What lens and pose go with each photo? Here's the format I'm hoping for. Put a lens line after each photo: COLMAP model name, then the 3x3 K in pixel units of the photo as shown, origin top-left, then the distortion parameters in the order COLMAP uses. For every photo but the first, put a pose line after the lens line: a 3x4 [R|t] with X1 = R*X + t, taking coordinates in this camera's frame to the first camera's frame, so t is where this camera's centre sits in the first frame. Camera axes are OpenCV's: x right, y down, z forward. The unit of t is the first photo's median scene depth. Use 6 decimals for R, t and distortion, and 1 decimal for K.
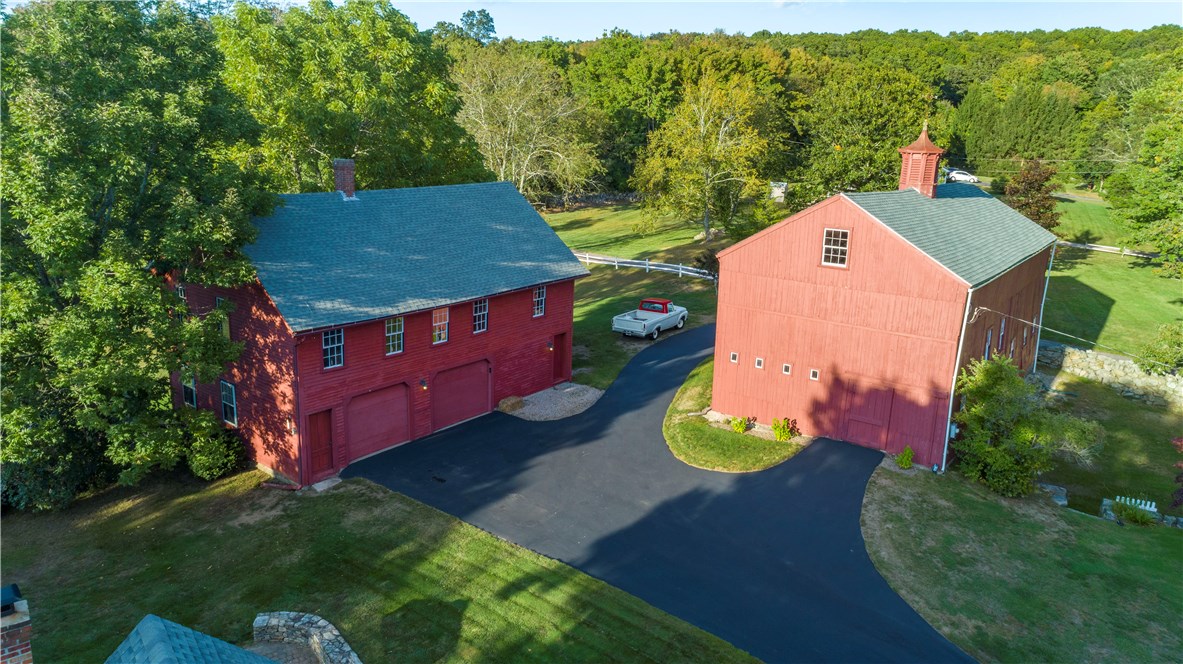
lens RADIAL K [[700.4, 0, 591.5], [0, 700.4, 332.0], [0, 0, 1]] dist [0.003806, 0.000275]
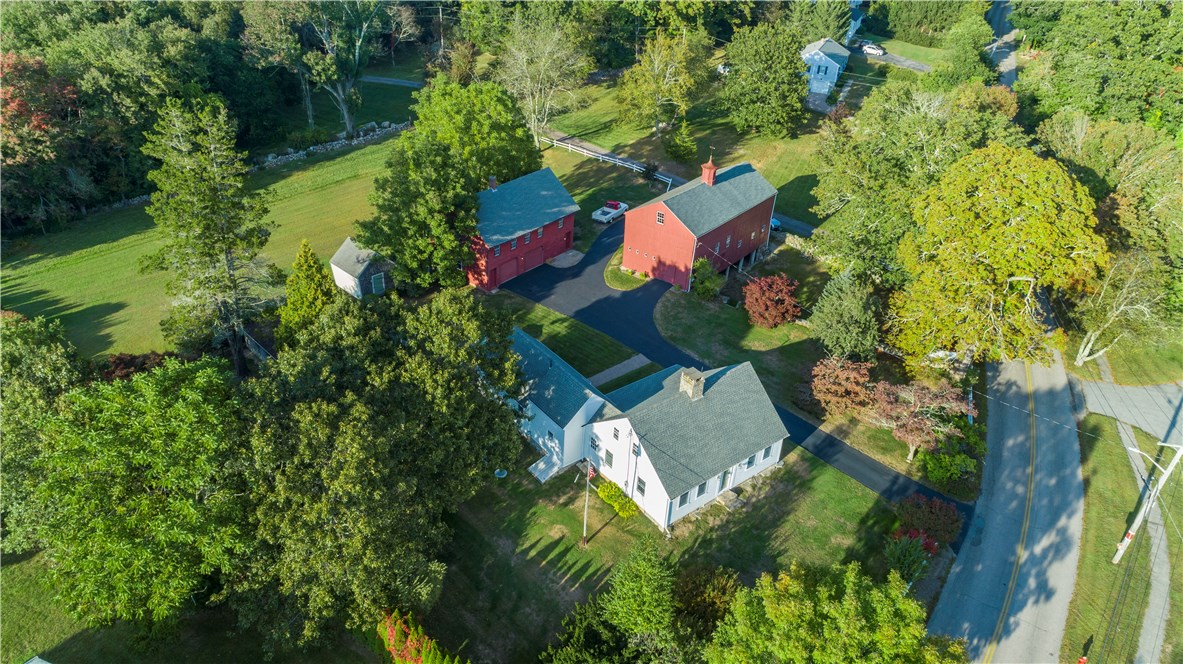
lens RADIAL K [[700.4, 0, 591.5], [0, 700.4, 332.0], [0, 0, 1]] dist [0.003806, 0.000275]
pose [[0.999627, 0.026250, -0.007585, 0.089803], [-0.022286, 0.943904, 0.329468, -0.646050], [0.015808, -0.329175, 0.944136, -2.003235]]
